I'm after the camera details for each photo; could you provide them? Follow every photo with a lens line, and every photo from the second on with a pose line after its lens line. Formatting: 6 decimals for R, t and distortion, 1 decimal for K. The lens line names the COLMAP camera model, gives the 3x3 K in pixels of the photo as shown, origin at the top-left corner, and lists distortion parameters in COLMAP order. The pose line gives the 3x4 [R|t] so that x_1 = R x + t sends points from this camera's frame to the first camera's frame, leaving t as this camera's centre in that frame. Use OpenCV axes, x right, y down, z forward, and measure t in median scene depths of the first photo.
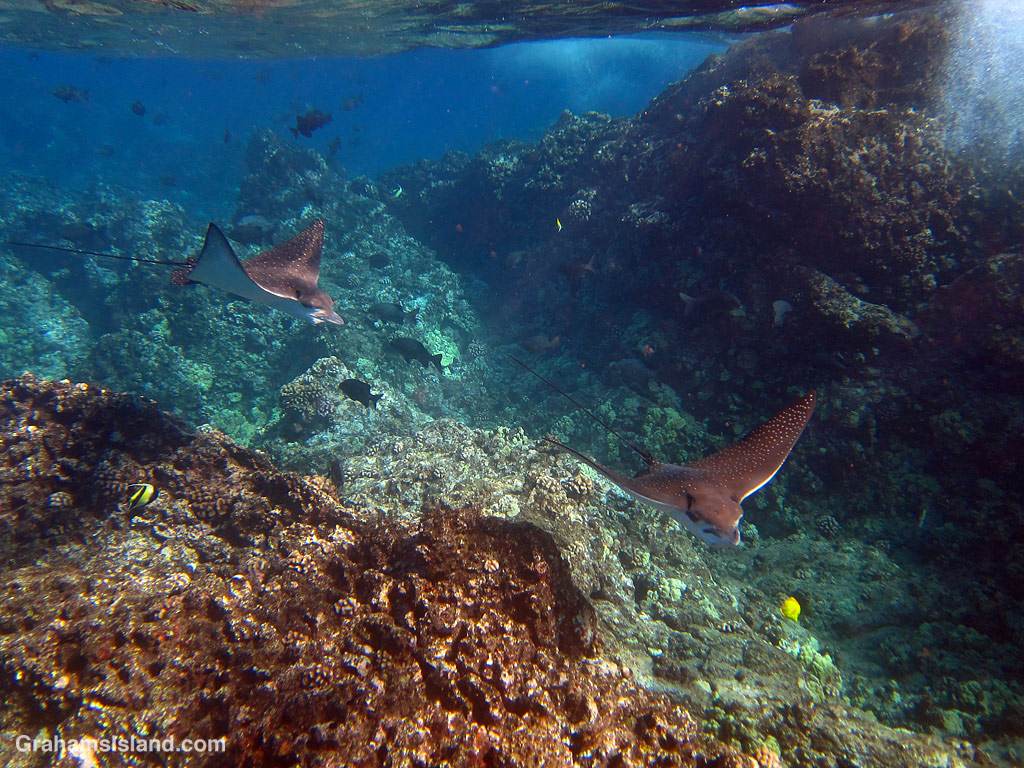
lens RADIAL K [[1161.1, 0, 514.2], [0, 1161.1, 384.1], [0, 0, 1]] dist [0.374281, 0.000000]
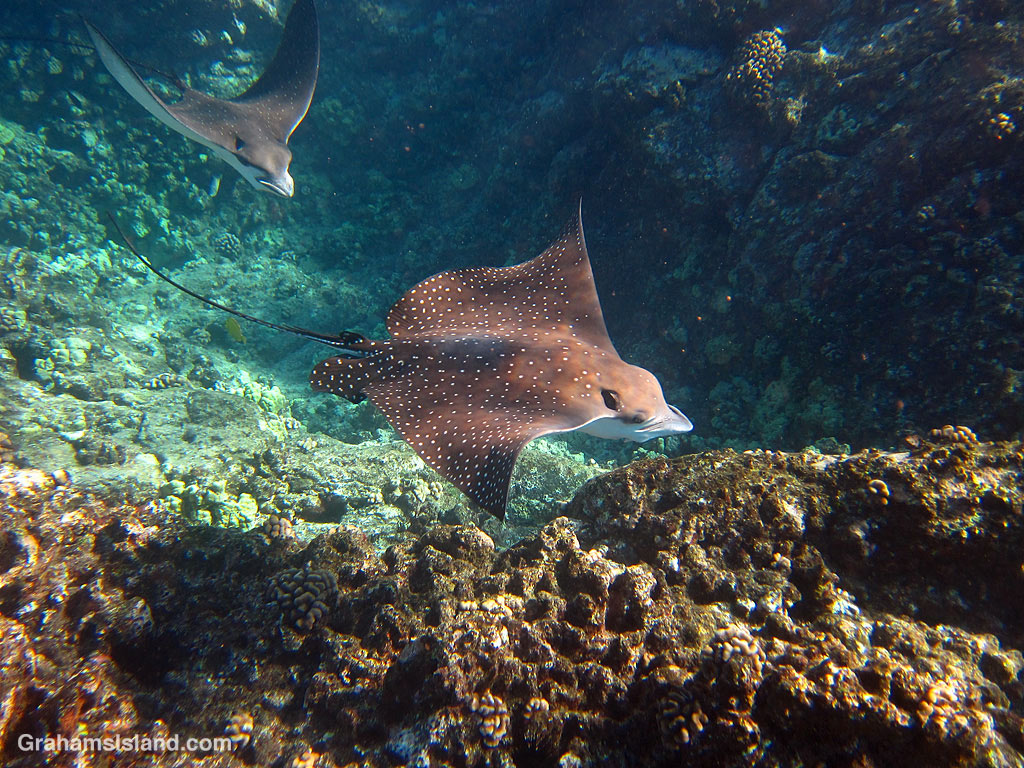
lens RADIAL K [[1161.1, 0, 509.4], [0, 1161.1, 380.2], [0, 0, 1]] dist [0.374281, 0.000000]
pose [[0.844141, -0.203650, 0.495936, -0.021091], [0.088970, 0.965431, 0.245005, 0.024946], [-0.528687, -0.162696, 0.833079, 0.198473]]
